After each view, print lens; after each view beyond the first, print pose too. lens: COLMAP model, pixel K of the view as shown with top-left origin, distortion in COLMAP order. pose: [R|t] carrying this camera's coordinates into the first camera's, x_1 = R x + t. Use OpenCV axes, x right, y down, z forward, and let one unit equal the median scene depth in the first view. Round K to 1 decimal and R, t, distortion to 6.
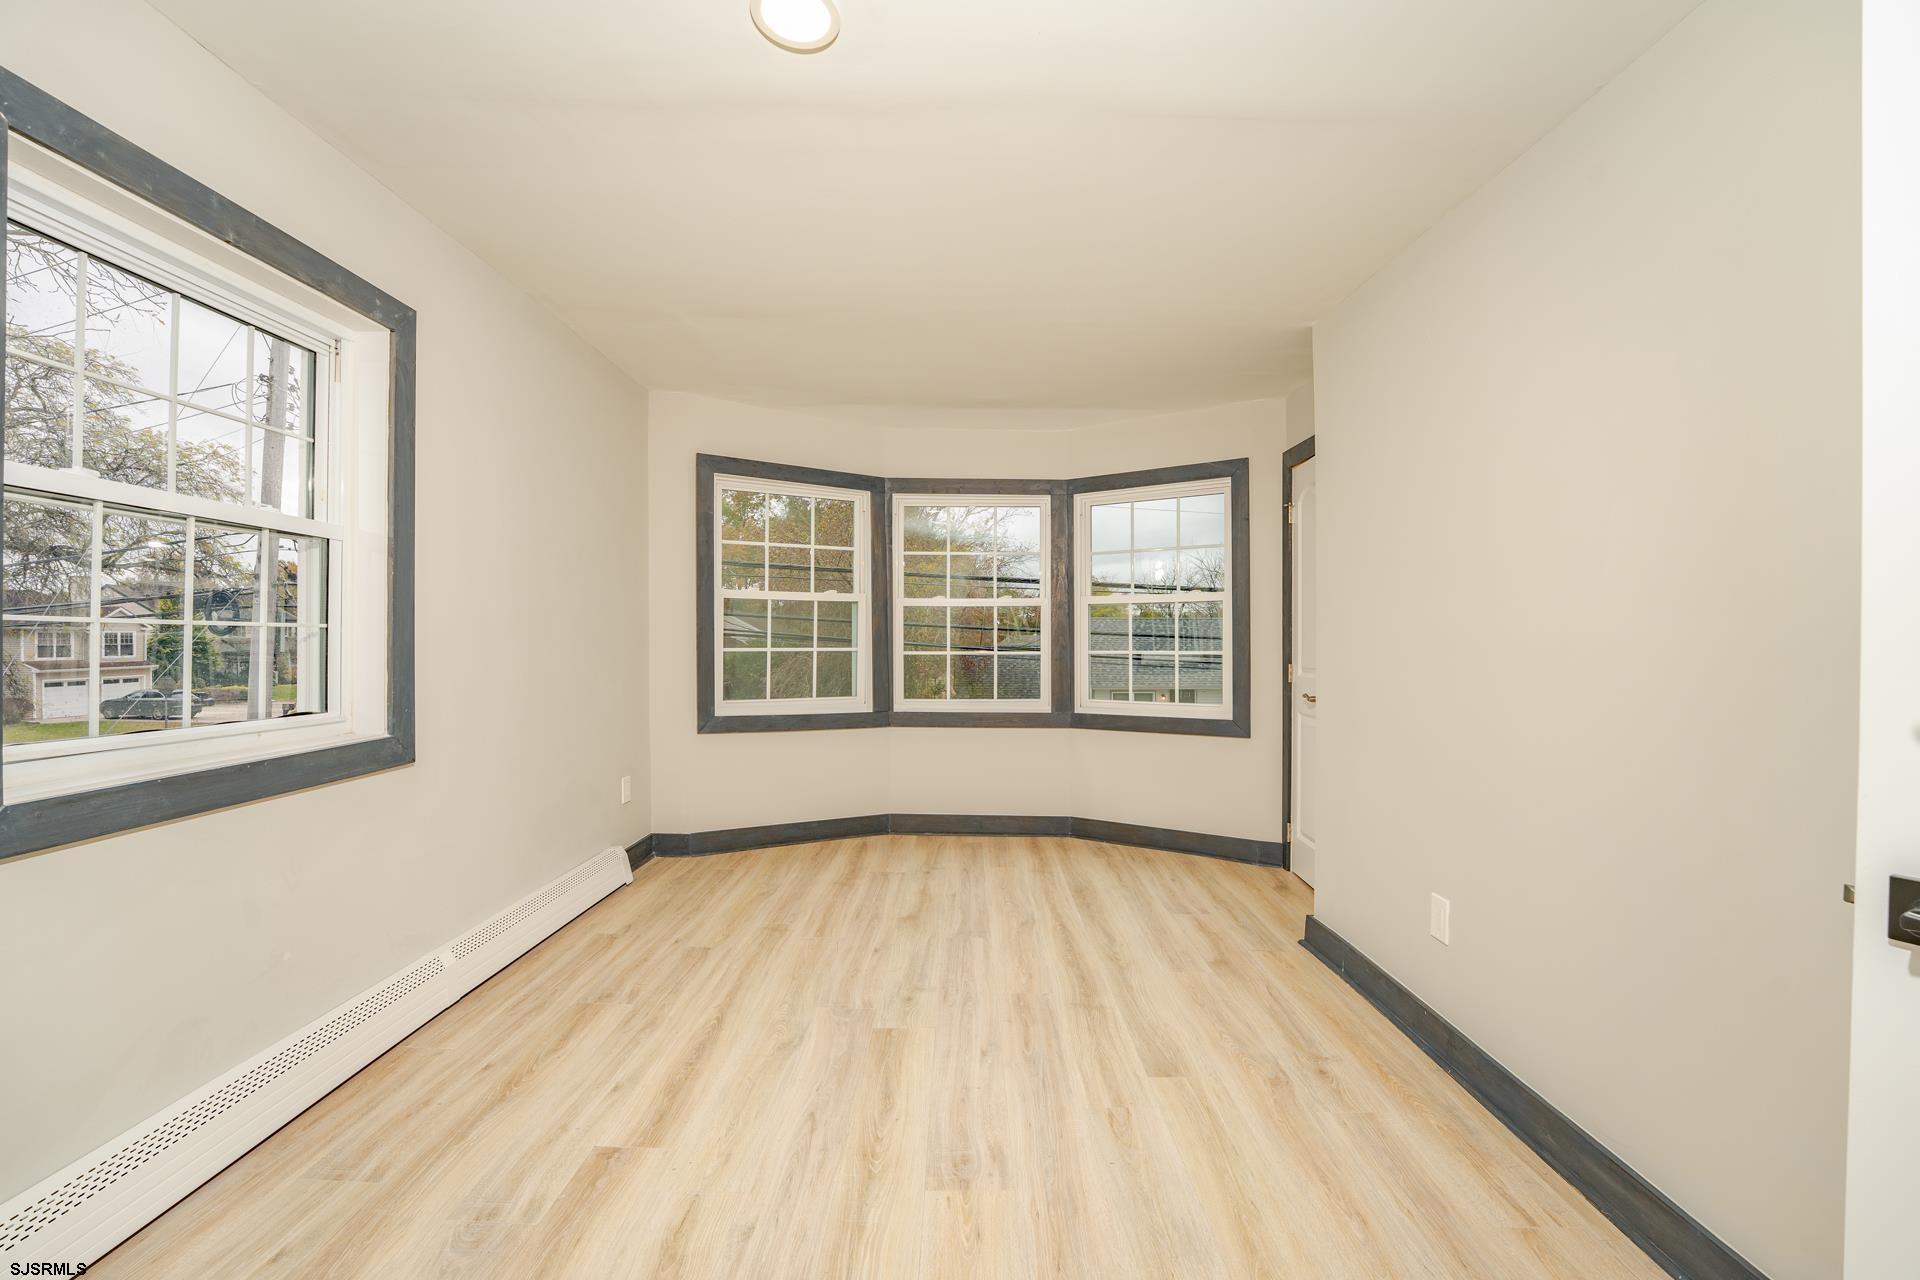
lens RADIAL K [[786.9, 0, 956.5], [0, 786.9, 635.1], [0, 0, 1]] dist [-0.018397, 0.000792]
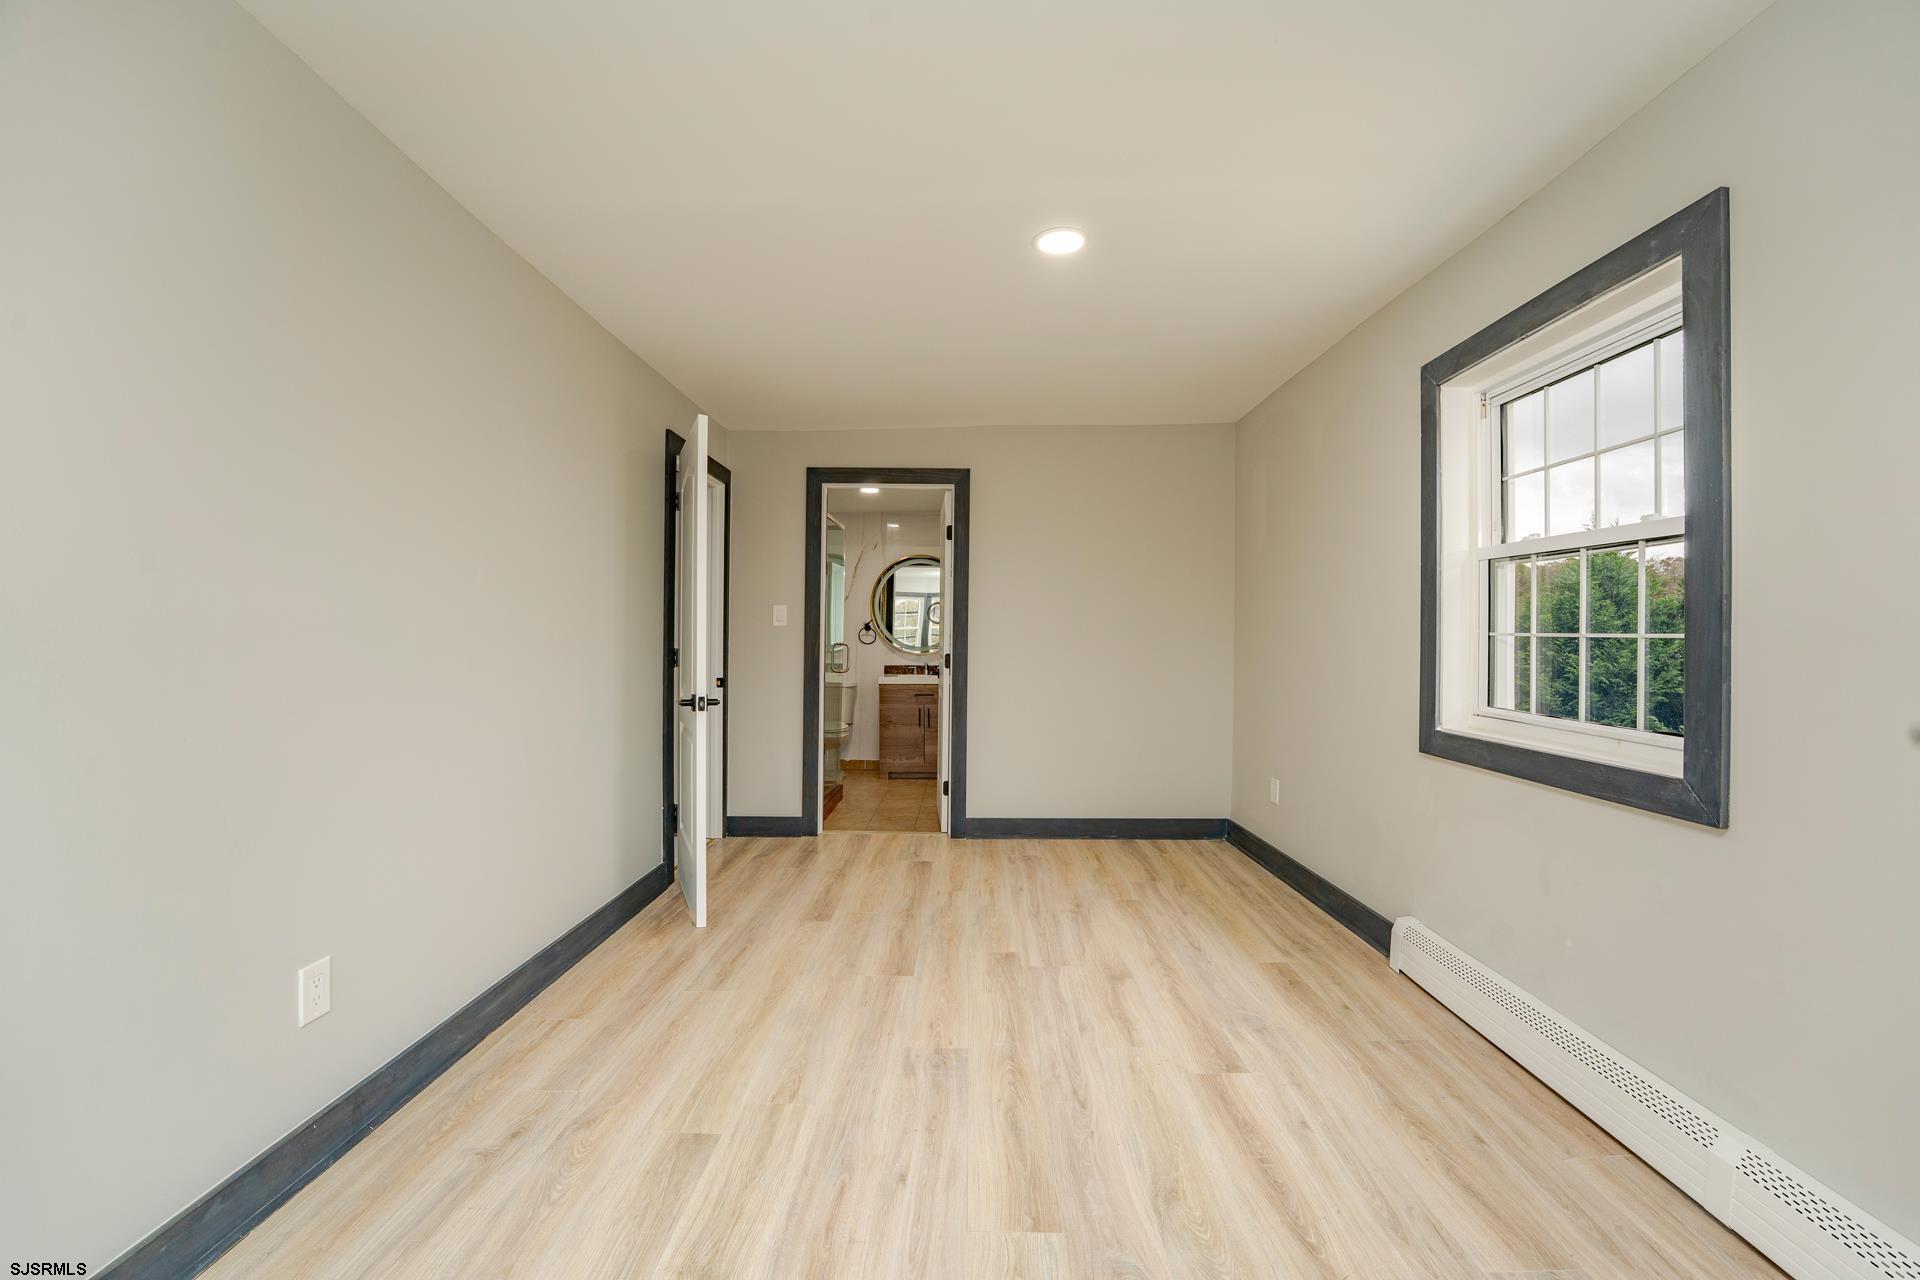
lens RADIAL K [[786.9, 0, 971.1], [0, 786.9, 638.0], [0, 0, 1]] dist [-0.018397, 0.000792]
pose [[-0.999829, -0.016431, -0.008445, -0.018989], [-0.016440, 0.999864, 0.000959, 0.002930], [0.008428, 0.001098, -0.999964, 1.973023]]
